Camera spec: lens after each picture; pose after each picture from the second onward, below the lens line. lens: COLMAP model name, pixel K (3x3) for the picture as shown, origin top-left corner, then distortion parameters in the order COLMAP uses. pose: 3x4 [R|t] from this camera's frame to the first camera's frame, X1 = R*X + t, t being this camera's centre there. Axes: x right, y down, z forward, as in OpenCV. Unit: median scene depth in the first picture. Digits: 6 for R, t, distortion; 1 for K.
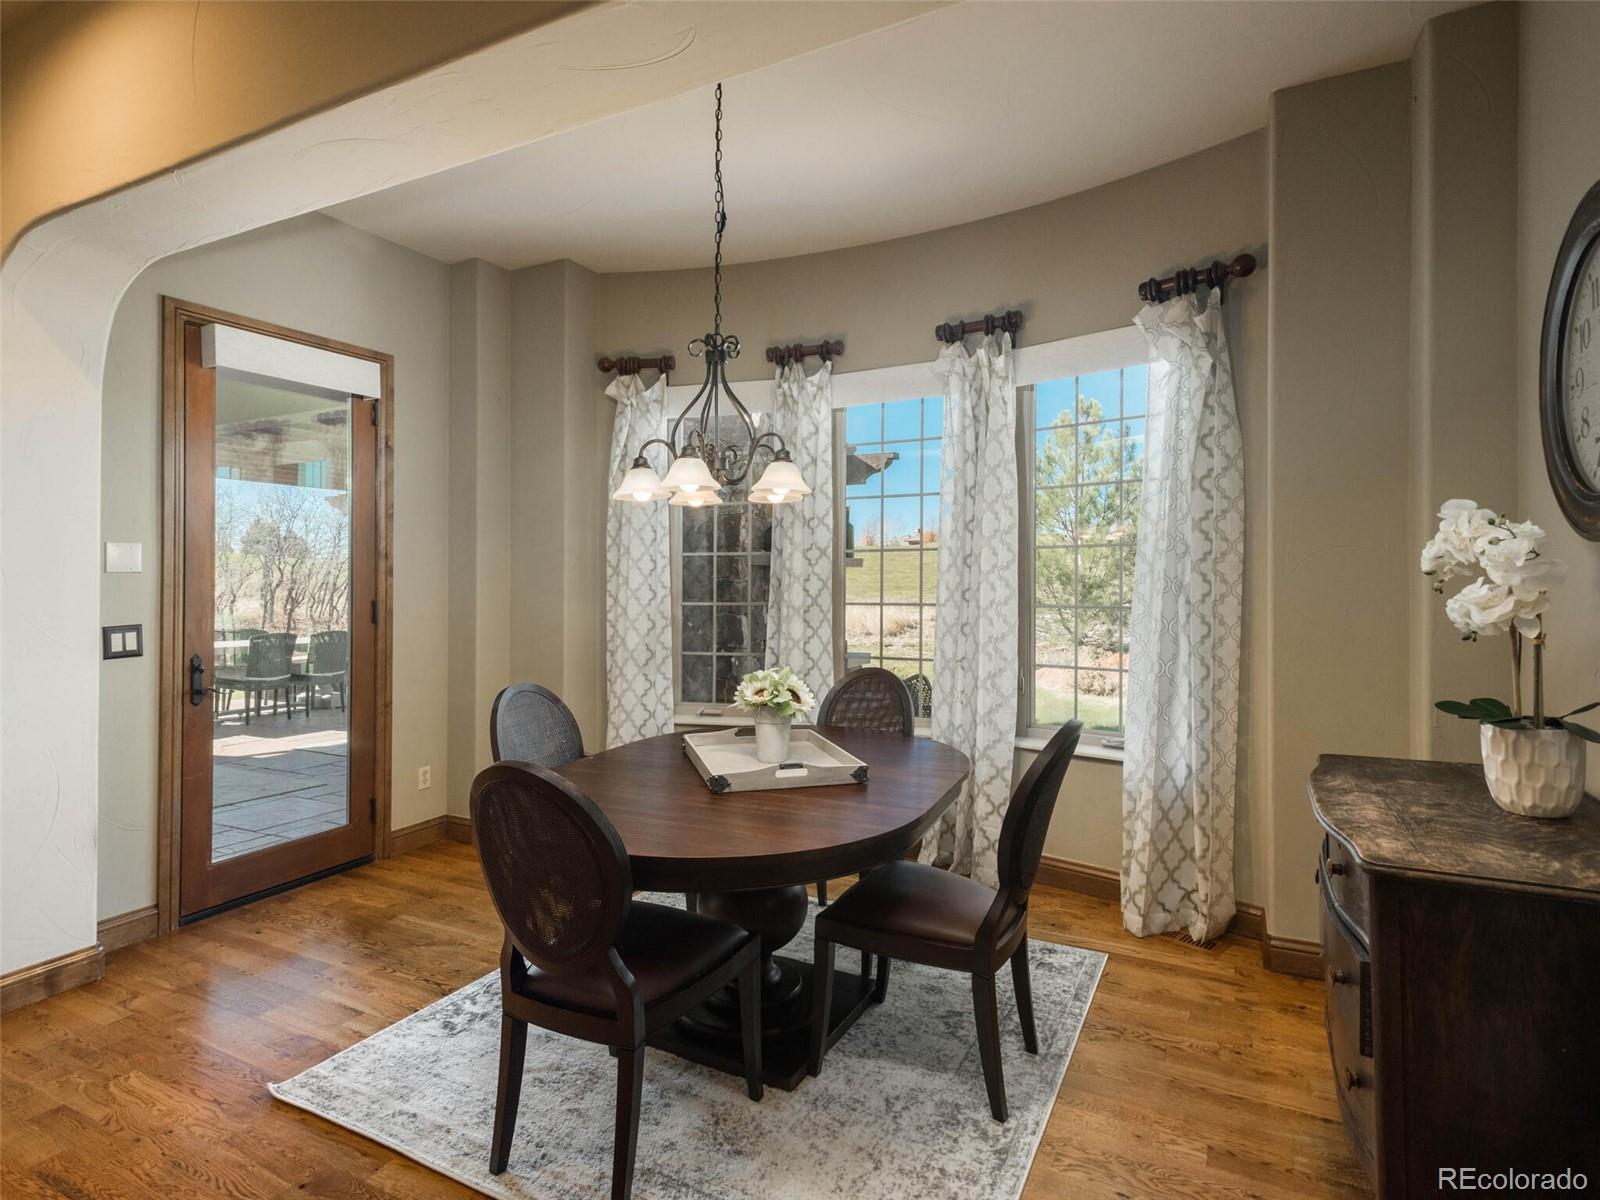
lens RADIAL K [[851.2, 0, 753.7], [0, 851.2, 580.8], [0, 0, 1]] dist [0.015987, -0.006376]
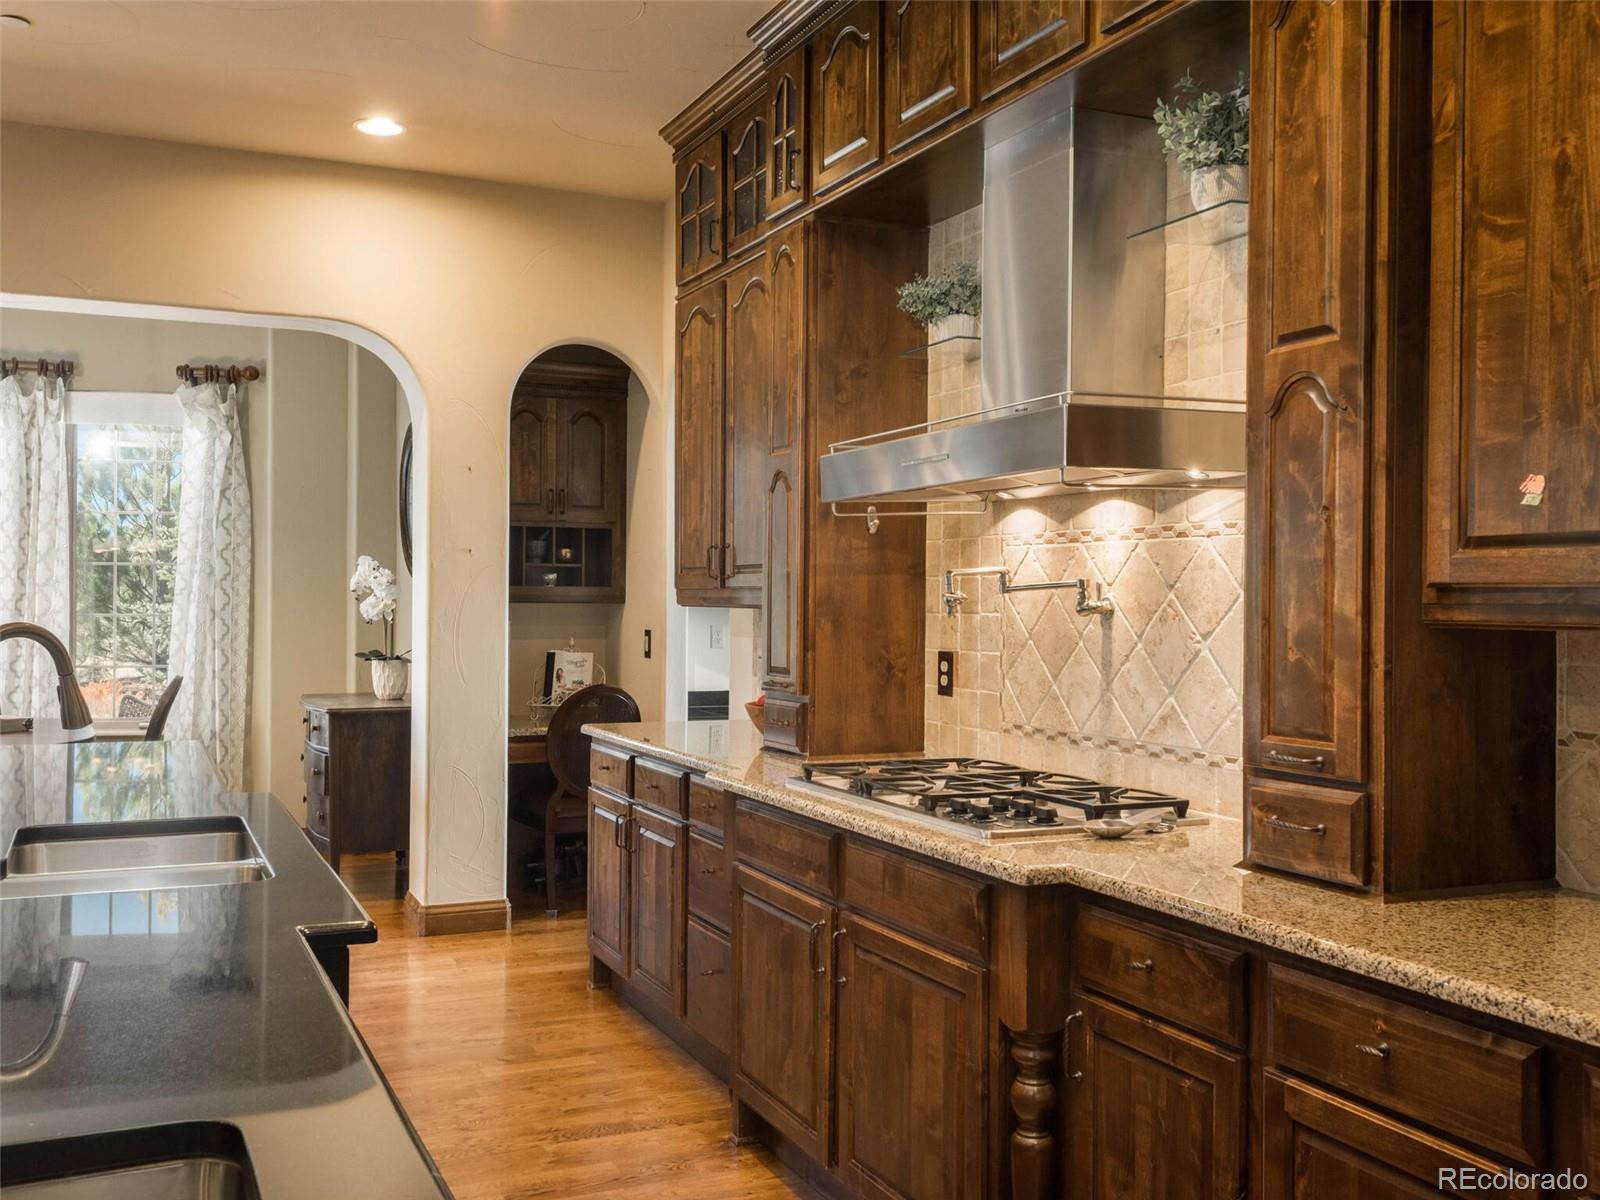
lens RADIAL K [[1517.1, 0, 803.6], [0, 1517.1, 606.7], [0, 0, 1]] dist [0.017567, 0.000000]
pose [[0.591657, 0.001914, 0.806188, -0.908052], [-0.006933, 0.999972, 0.002714, 0.007377], [-0.806160, -0.007195, 0.591654, -1.219028]]
